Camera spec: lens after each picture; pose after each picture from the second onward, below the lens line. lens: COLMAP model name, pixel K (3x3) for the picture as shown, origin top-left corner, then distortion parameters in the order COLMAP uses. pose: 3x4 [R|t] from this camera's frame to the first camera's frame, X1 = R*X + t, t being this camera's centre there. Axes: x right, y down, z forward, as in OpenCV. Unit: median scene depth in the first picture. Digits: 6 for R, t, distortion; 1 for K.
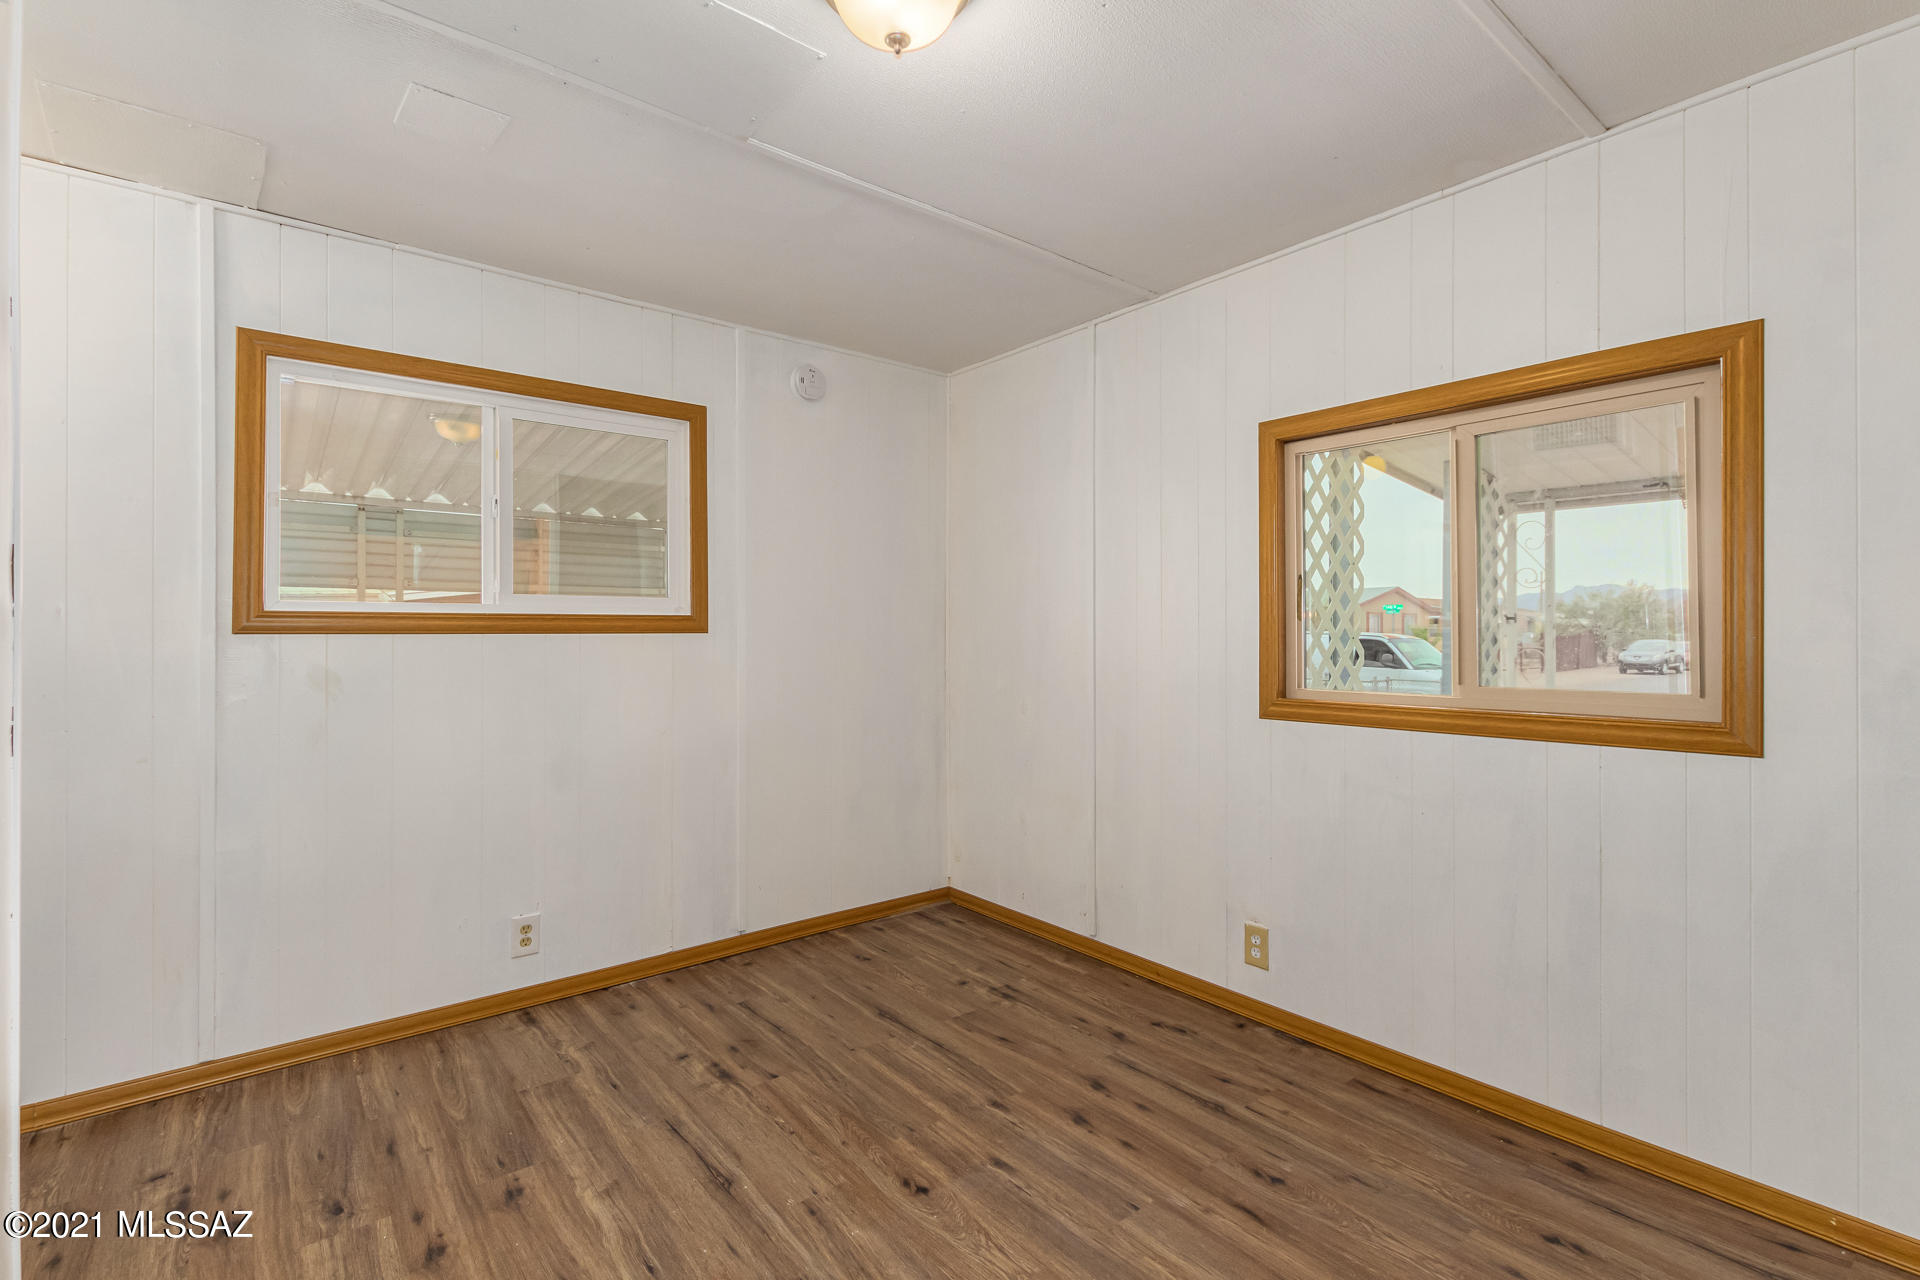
lens RADIAL K [[877.6, 0, 960.5], [0, 877.6, 630.1], [0, 0, 1]] dist [-0.000770, -0.002127]
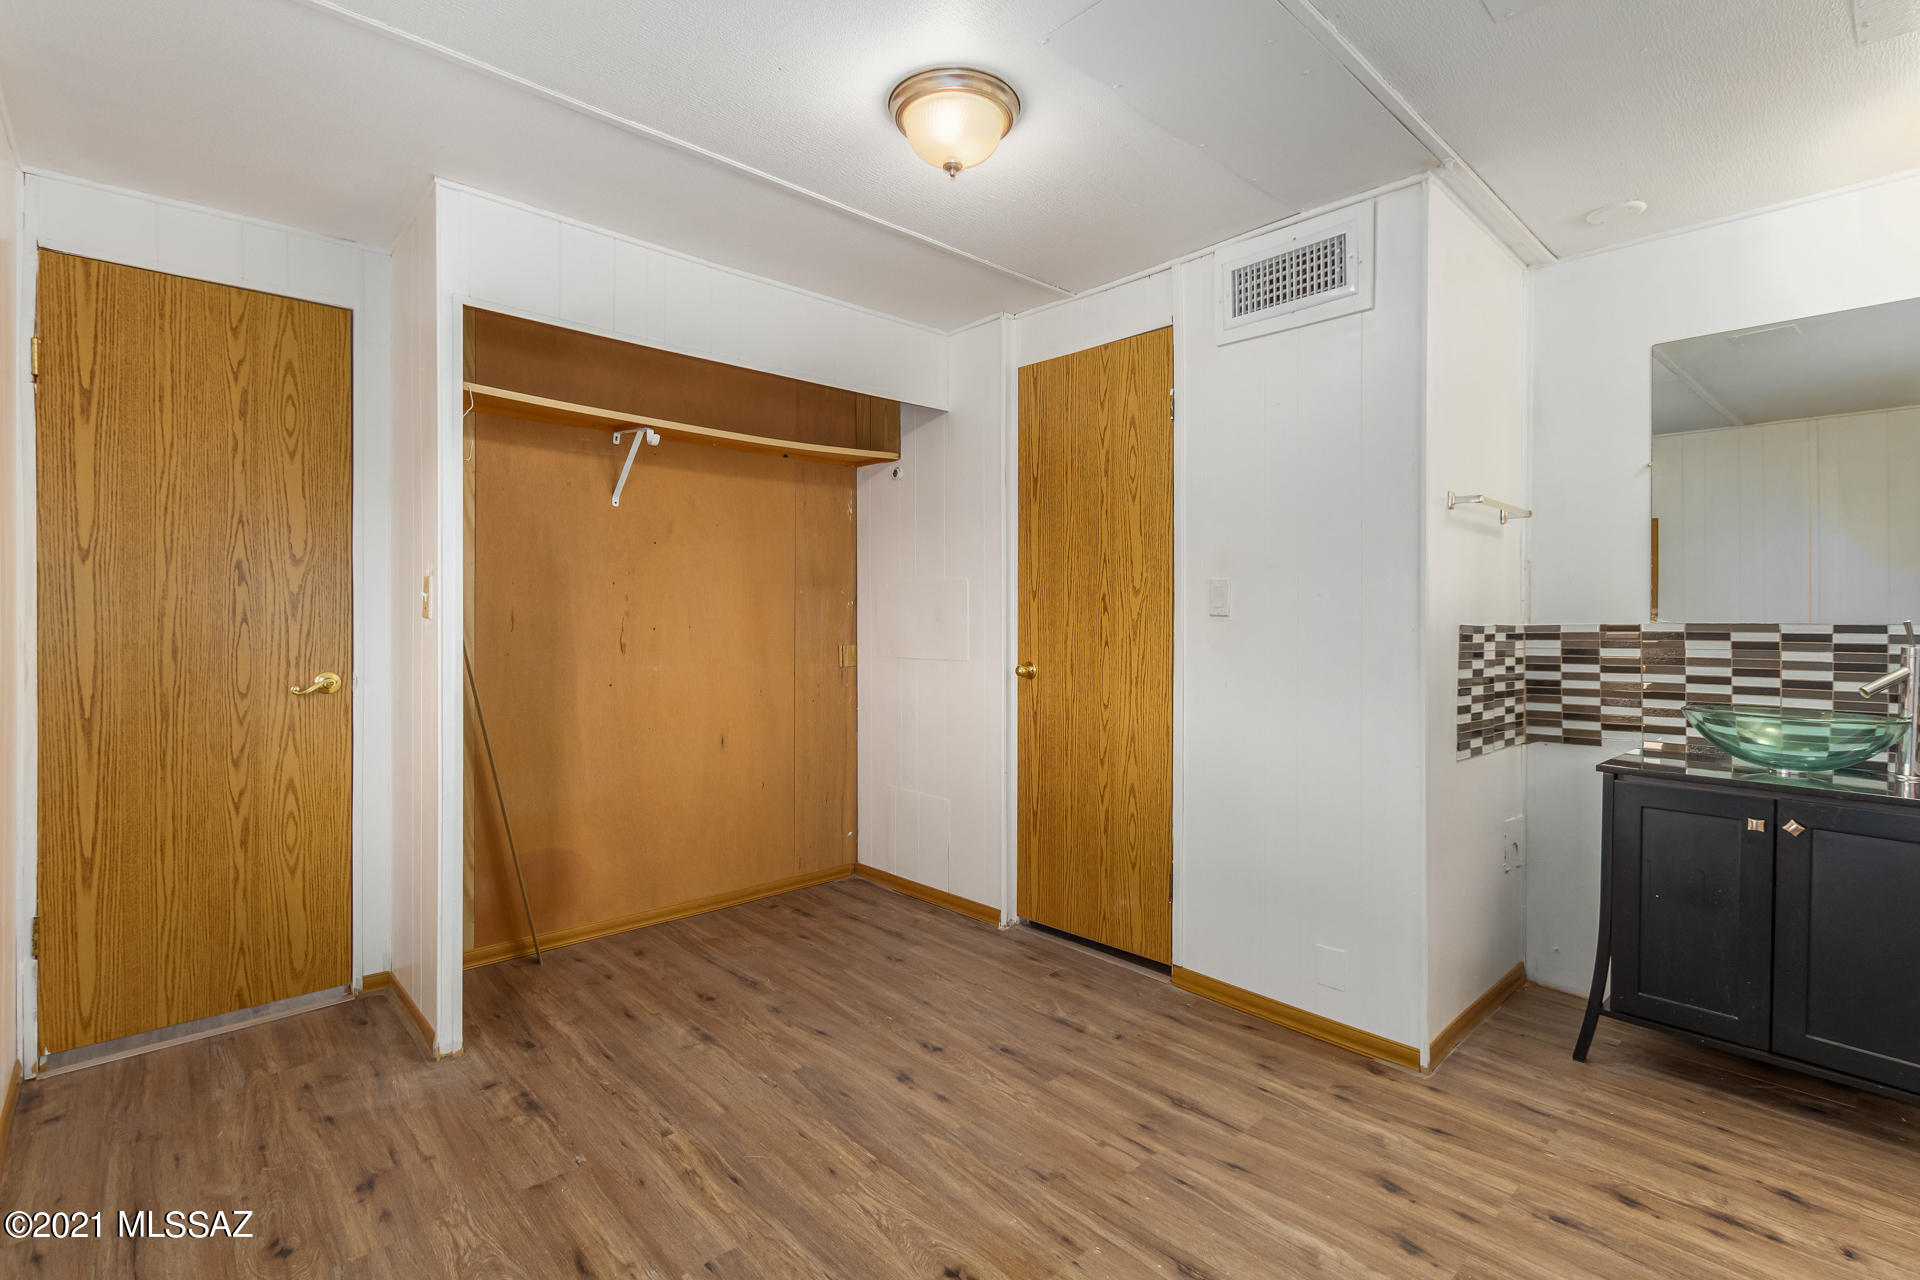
lens RADIAL K [[877.6, 0, 961.0], [0, 877.6, 628.2], [0, 0, 1]] dist [-0.000770, -0.002127]
pose [[-0.997678, 0.000943, -0.068096, 0.005094], [0.000151, 0.999932, 0.011627, 0.005790], [0.068103, 0.011589, -0.997611, 1.960304]]
